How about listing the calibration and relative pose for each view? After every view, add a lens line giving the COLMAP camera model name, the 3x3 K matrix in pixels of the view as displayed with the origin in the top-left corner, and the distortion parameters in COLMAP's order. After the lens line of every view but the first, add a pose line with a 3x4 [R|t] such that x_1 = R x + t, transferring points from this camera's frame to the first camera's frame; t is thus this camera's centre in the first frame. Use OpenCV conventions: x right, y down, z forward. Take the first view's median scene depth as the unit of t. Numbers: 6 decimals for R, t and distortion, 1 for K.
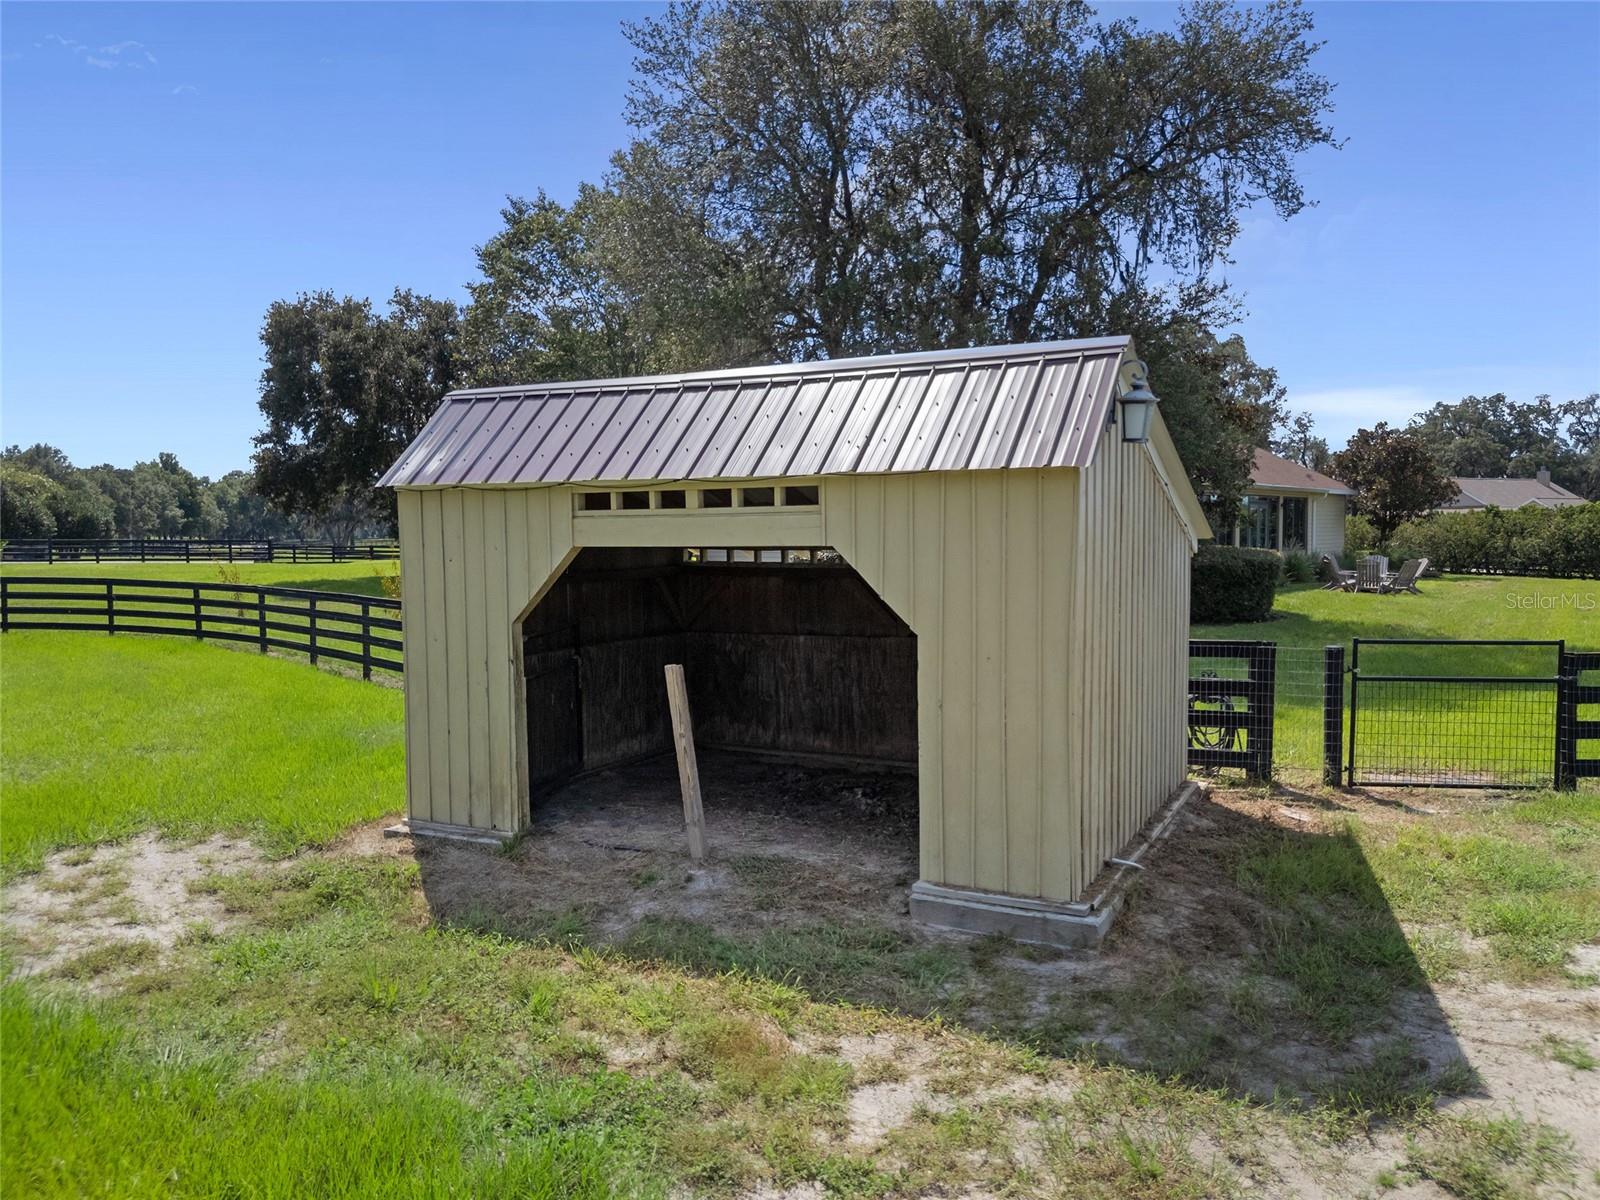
lens RADIAL K [[1184.8, 0, 800.0], [0, 1184.8, 600.0], [0, 0, 1]] dist [0.054119, -0.050874]
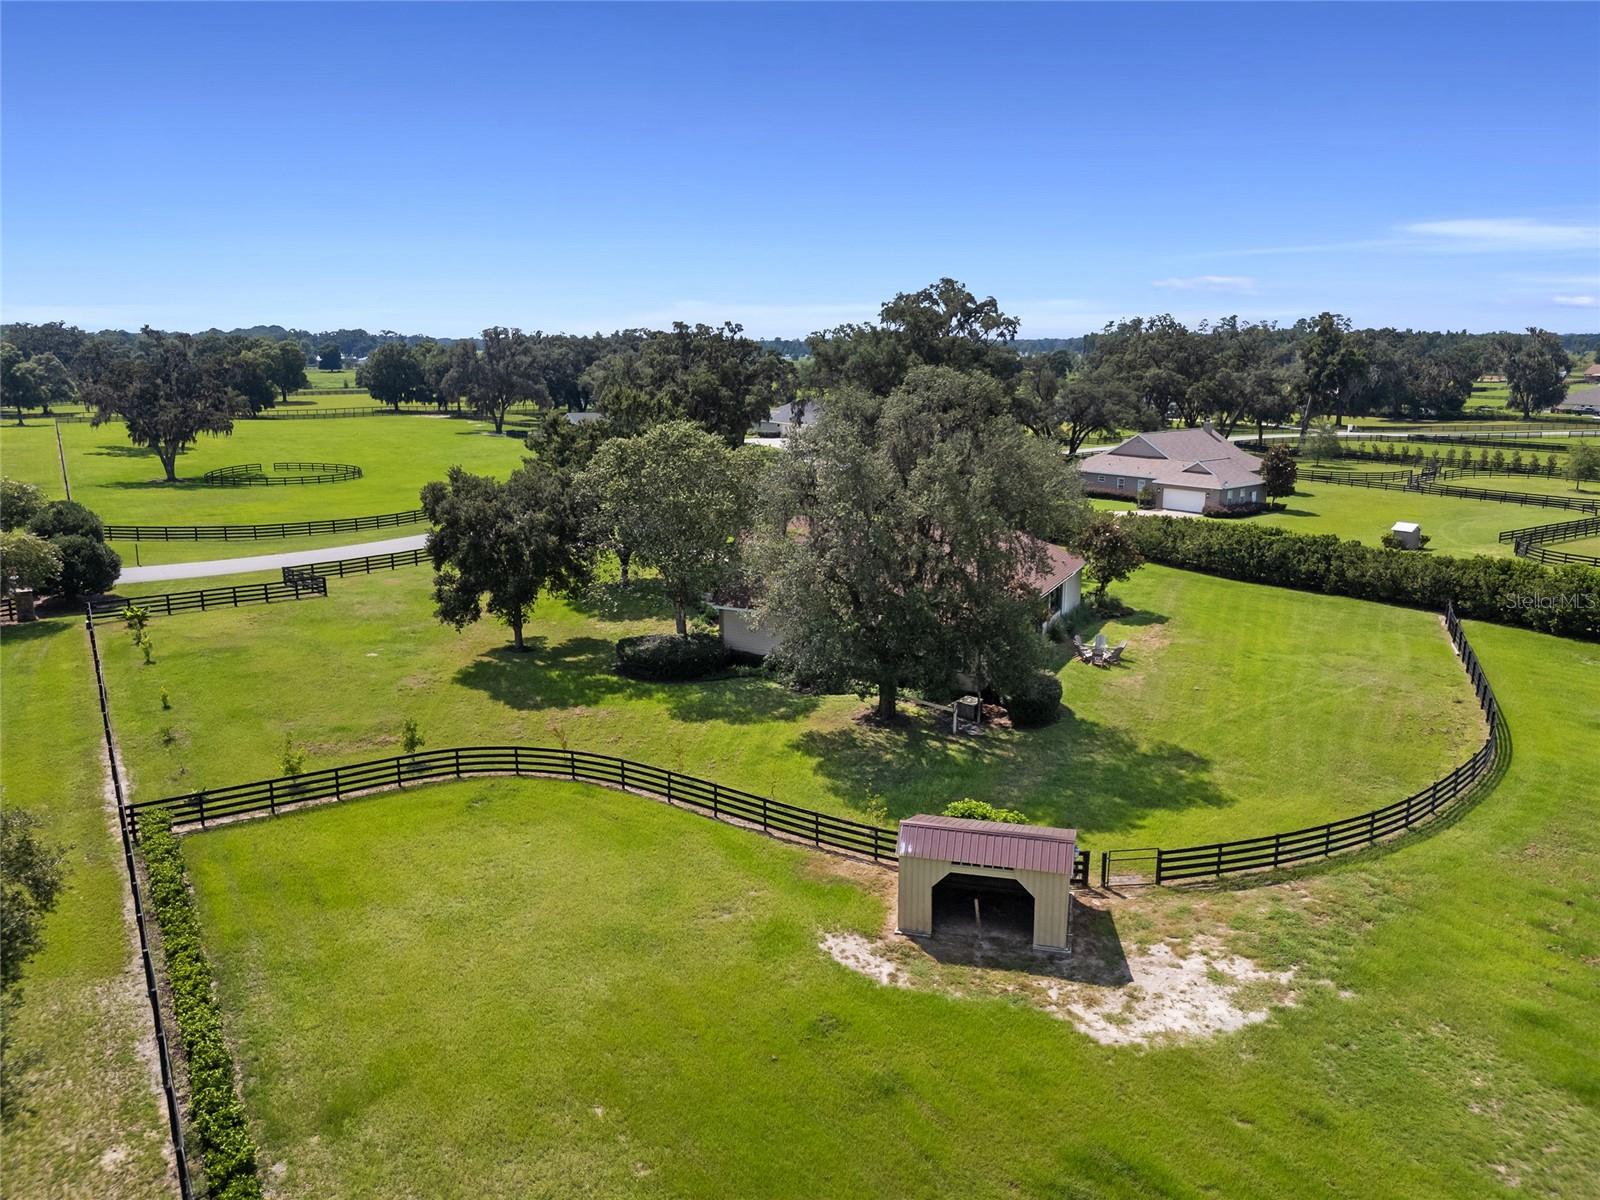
lens RADIAL K [[1184.8, 0, 800.0], [0, 1184.8, 600.0], [0, 0, 1]] dist [0.054119, -0.050874]
pose [[0.976042, -0.039479, 0.213969, -1.683576], [0.006174, 0.988030, 0.154139, -1.773289], [-0.217493, -0.149125, 0.964603, -3.061921]]
